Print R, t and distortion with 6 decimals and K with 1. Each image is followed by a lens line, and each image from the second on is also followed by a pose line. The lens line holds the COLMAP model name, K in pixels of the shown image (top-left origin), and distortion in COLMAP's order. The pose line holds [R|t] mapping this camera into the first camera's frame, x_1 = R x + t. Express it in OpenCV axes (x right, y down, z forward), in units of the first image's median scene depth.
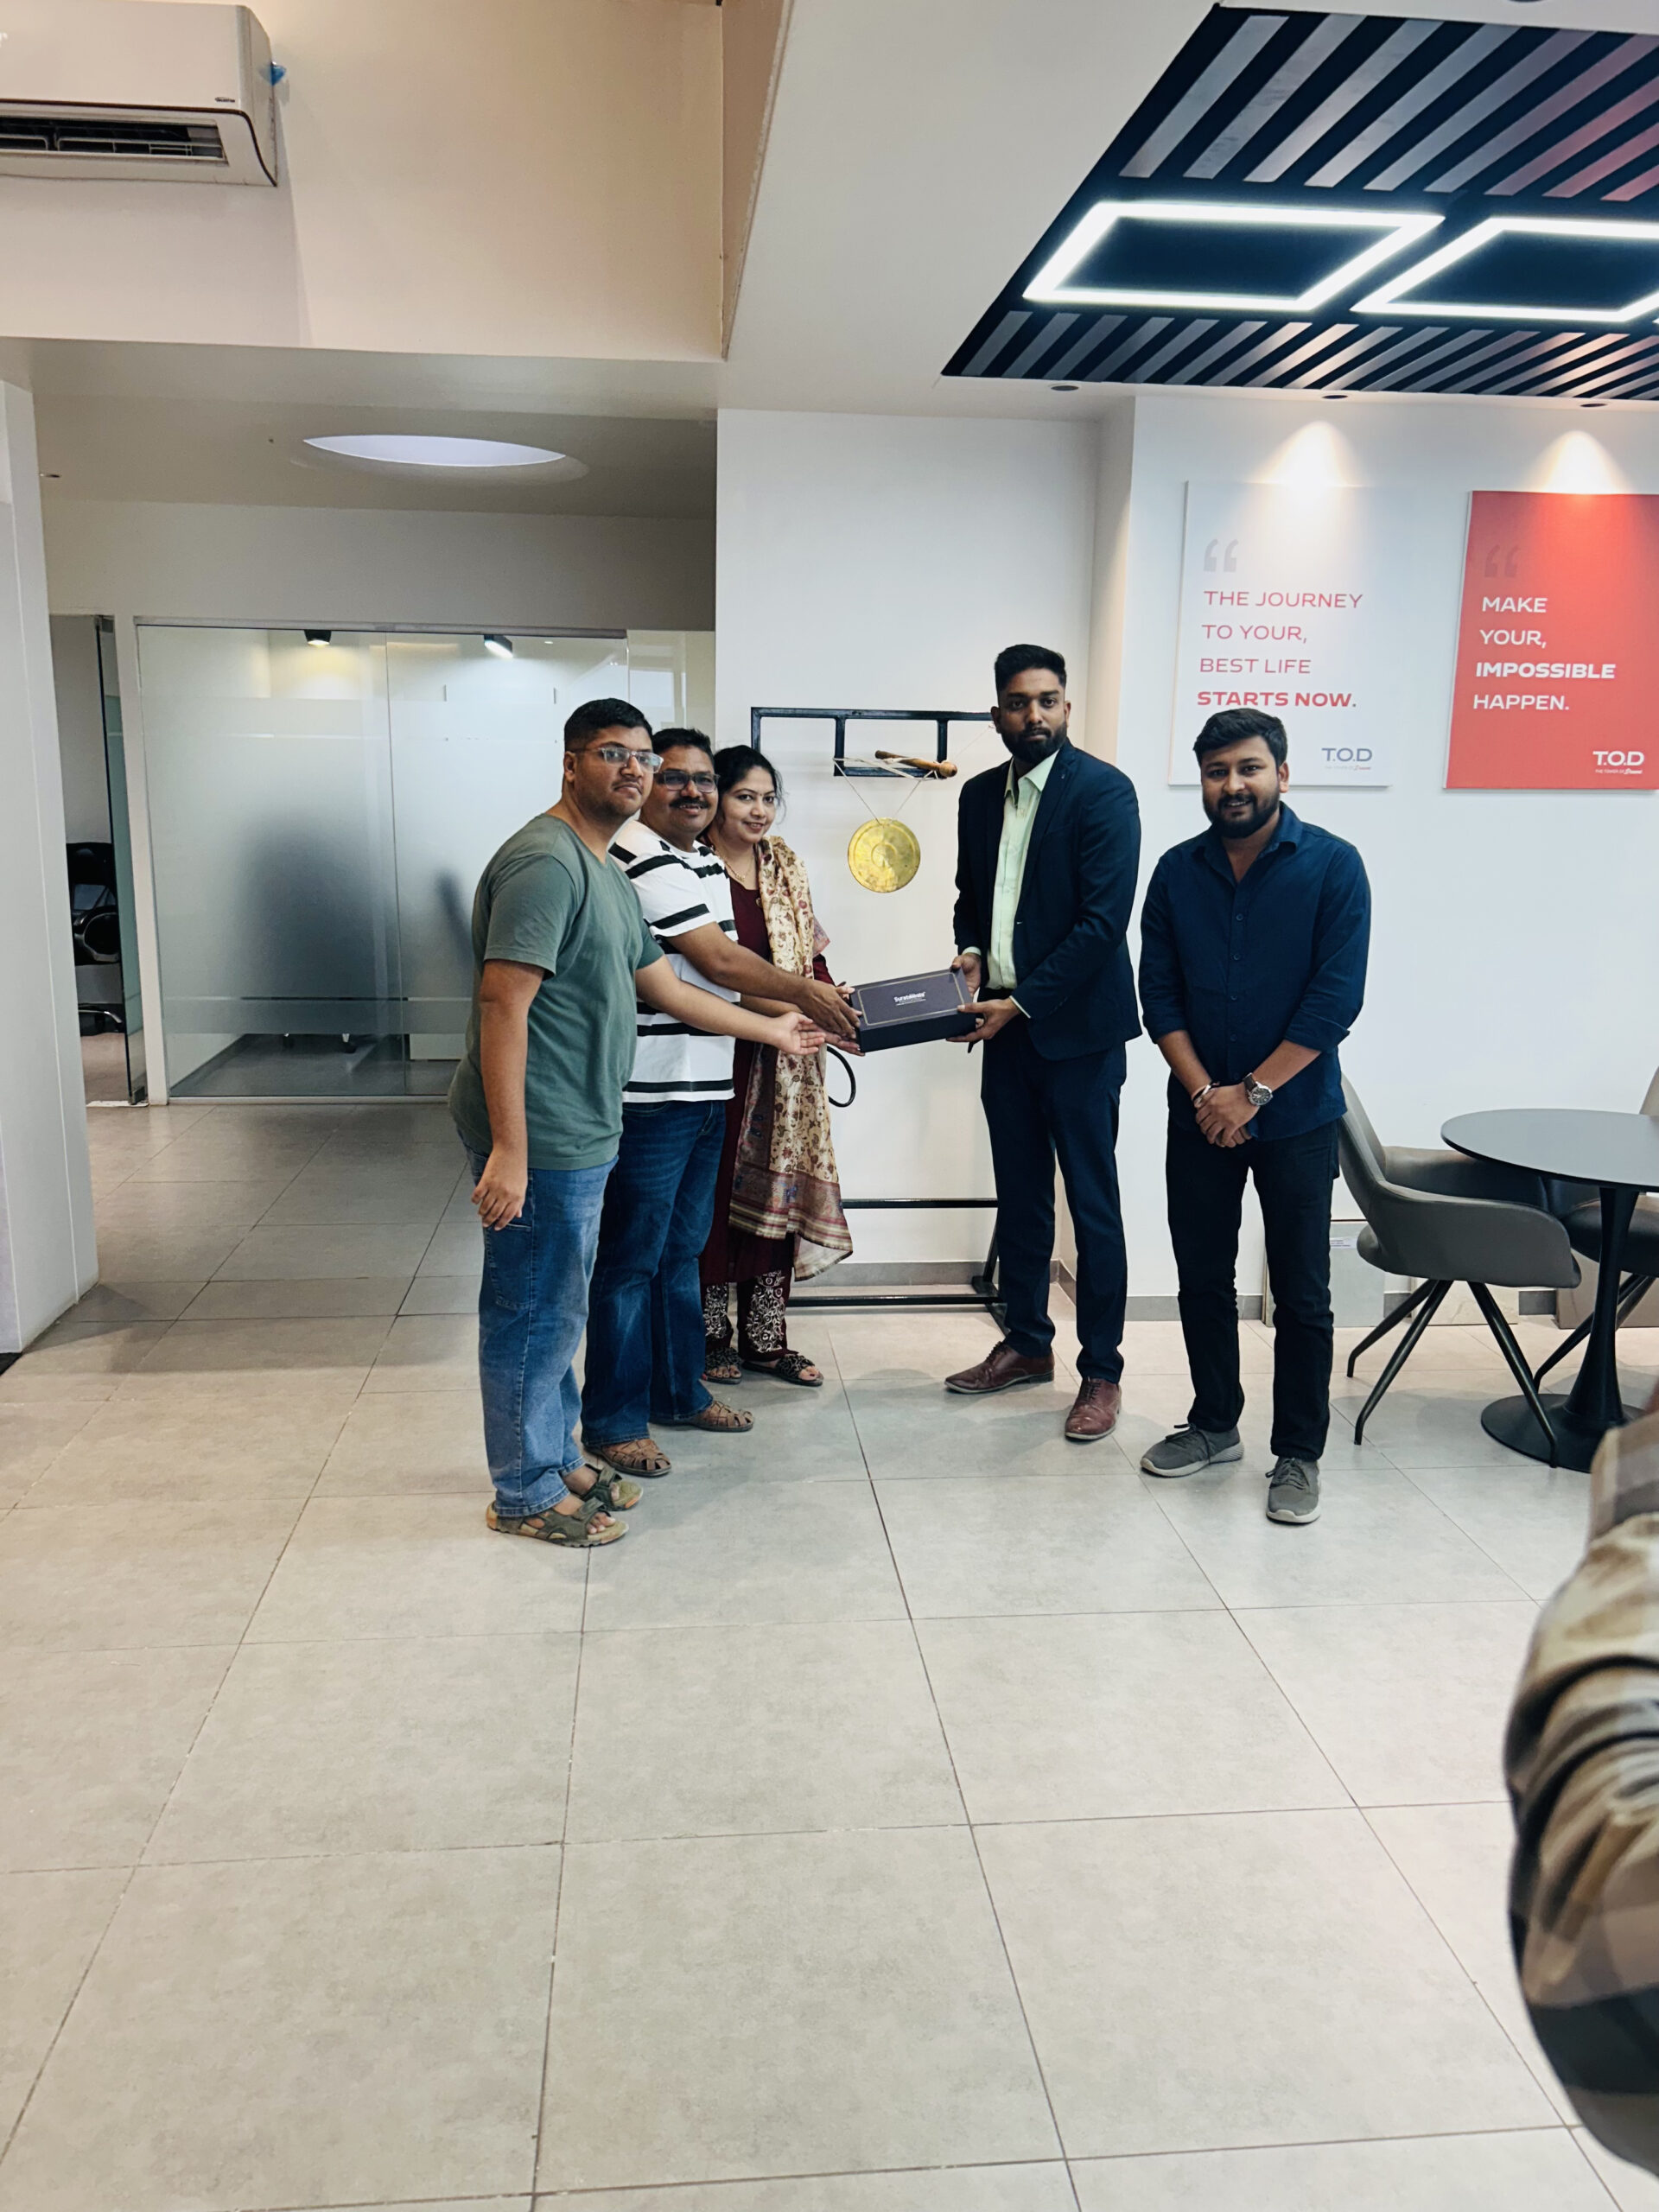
lens RADIAL K [[1686.8, 0, 836.6], [0, 1686.8, 1120.0], [0, 0, 1]] dist [0.029393, -0.032798]
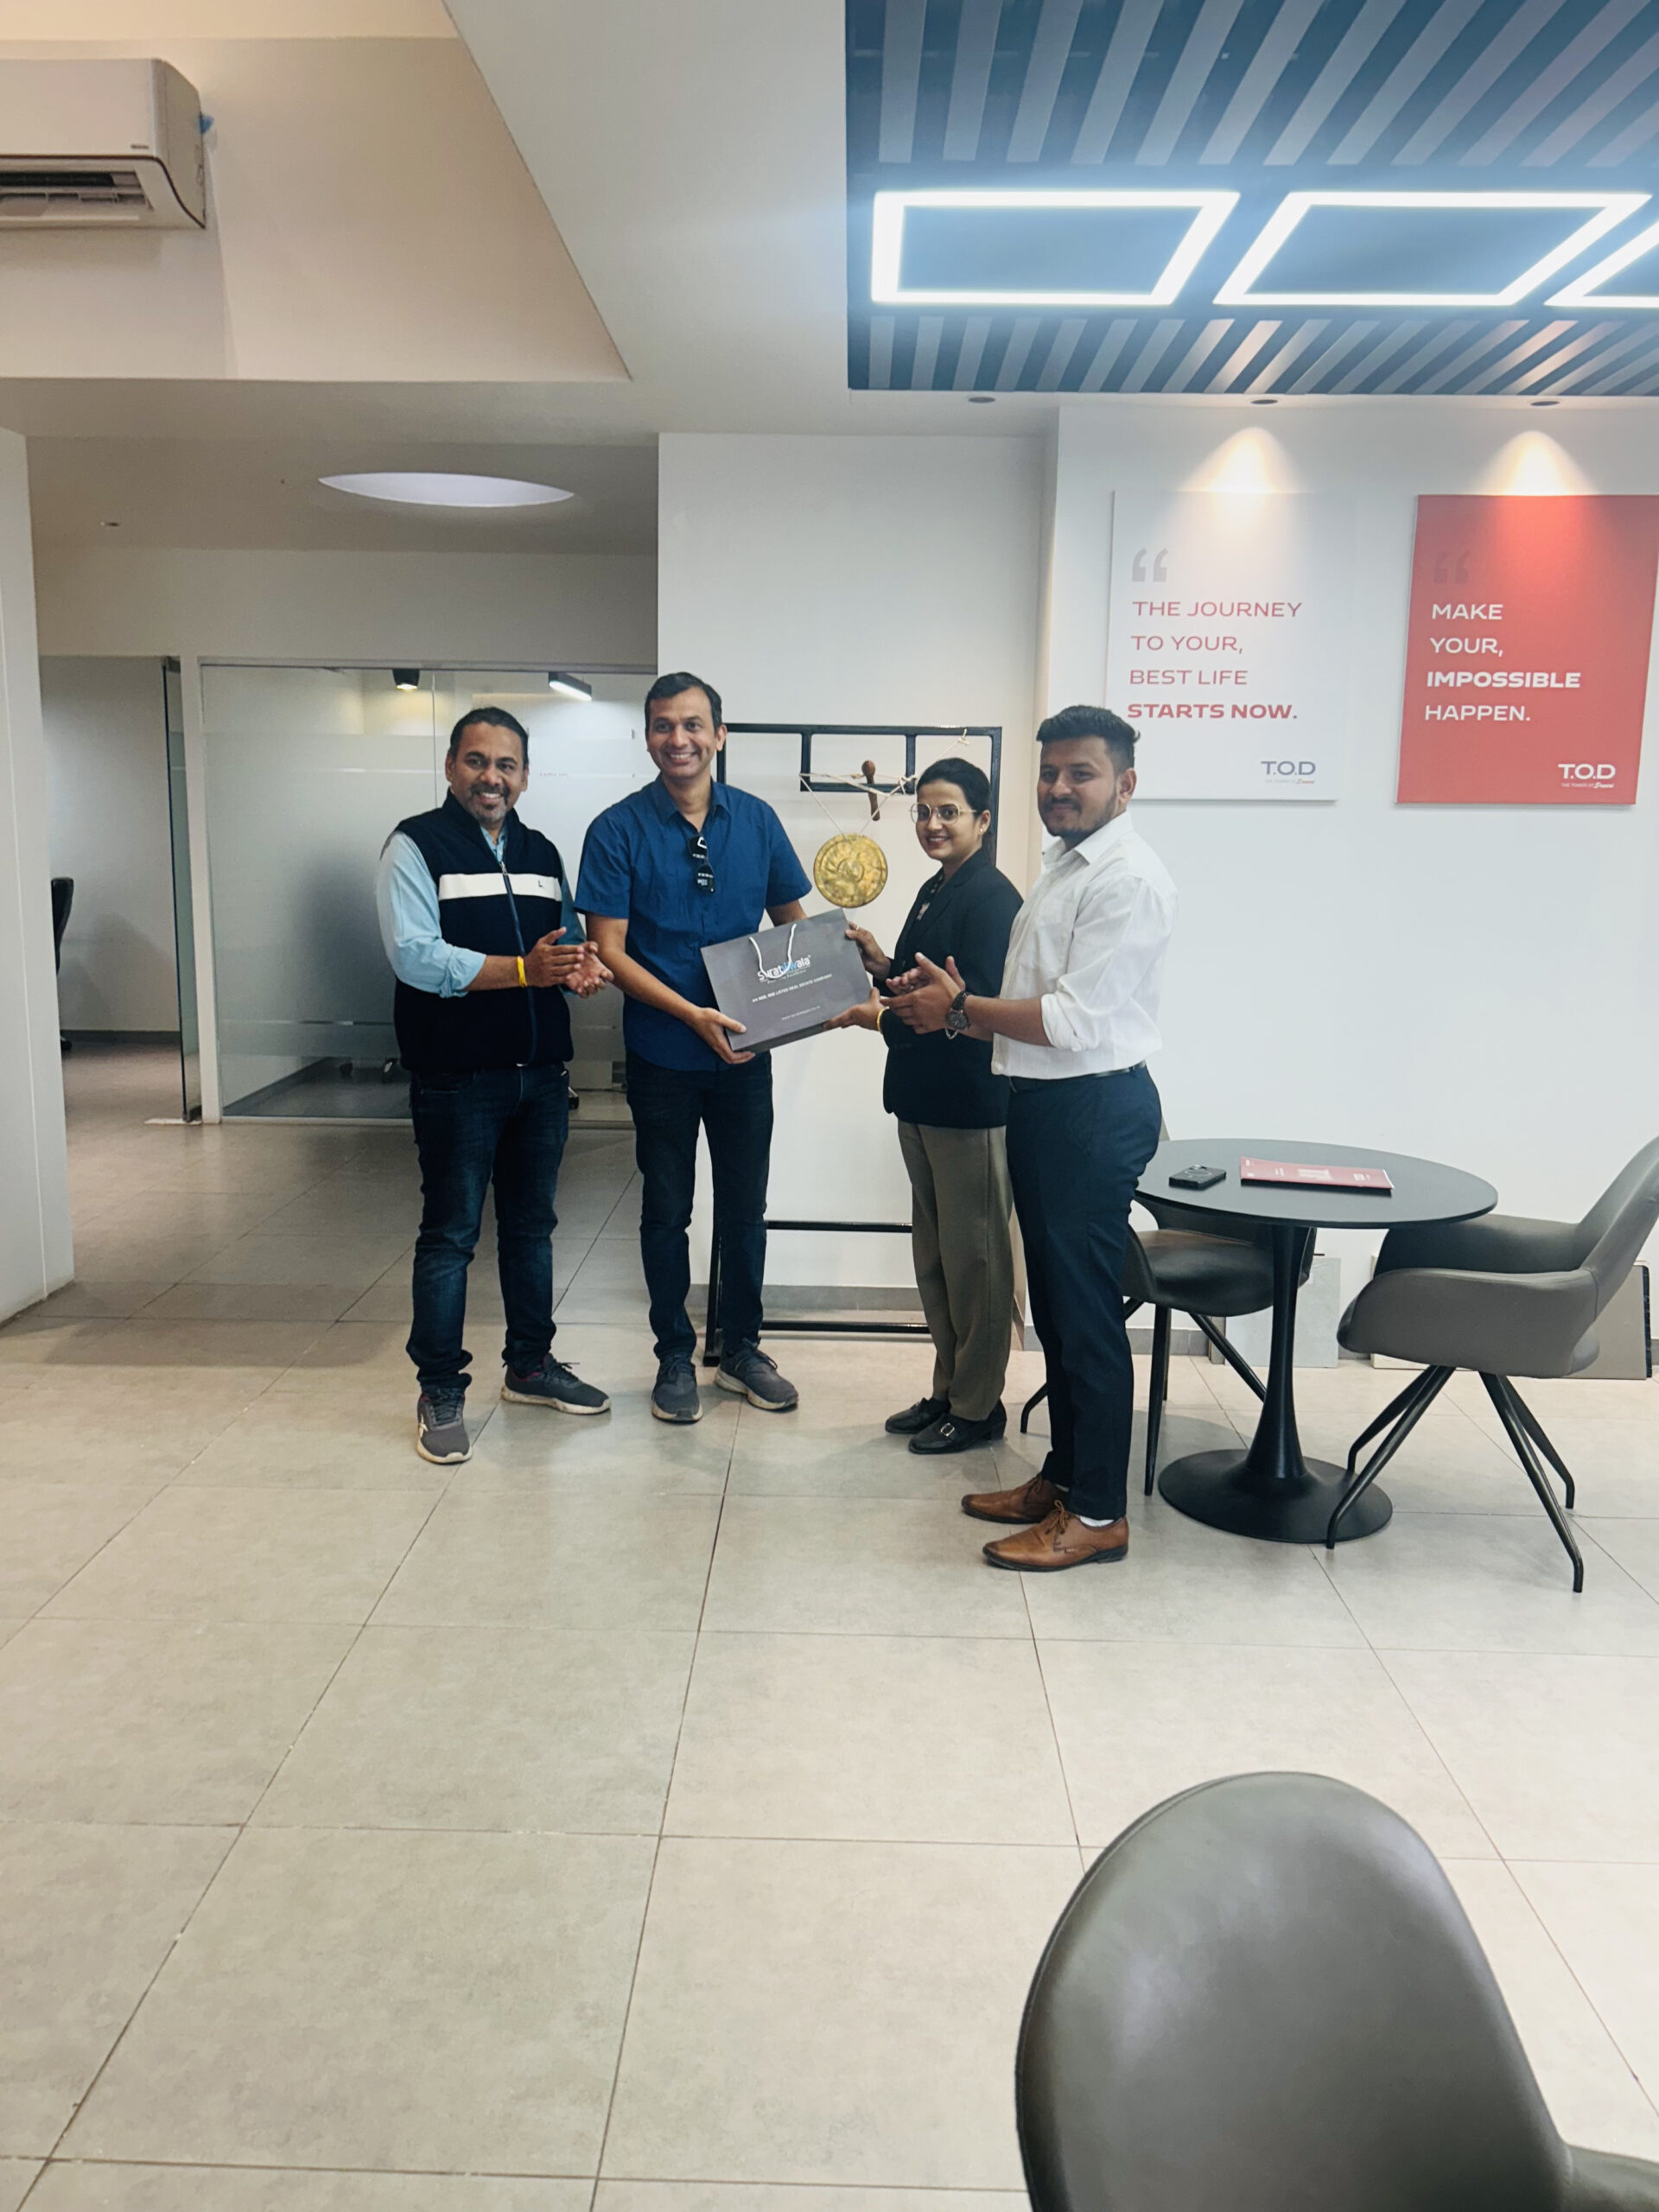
lens RADIAL K [[1686.8, 0, 833.5], [0, 1686.8, 1109.0], [0, 0, 1]] dist [0.029393, -0.032798]
pose [[0.993141, 0.018644, -0.115423, 0.164968], [-0.023144, 0.999018, -0.037769, 0.021481], [0.114606, 0.040181, 0.992598, 0.021597]]
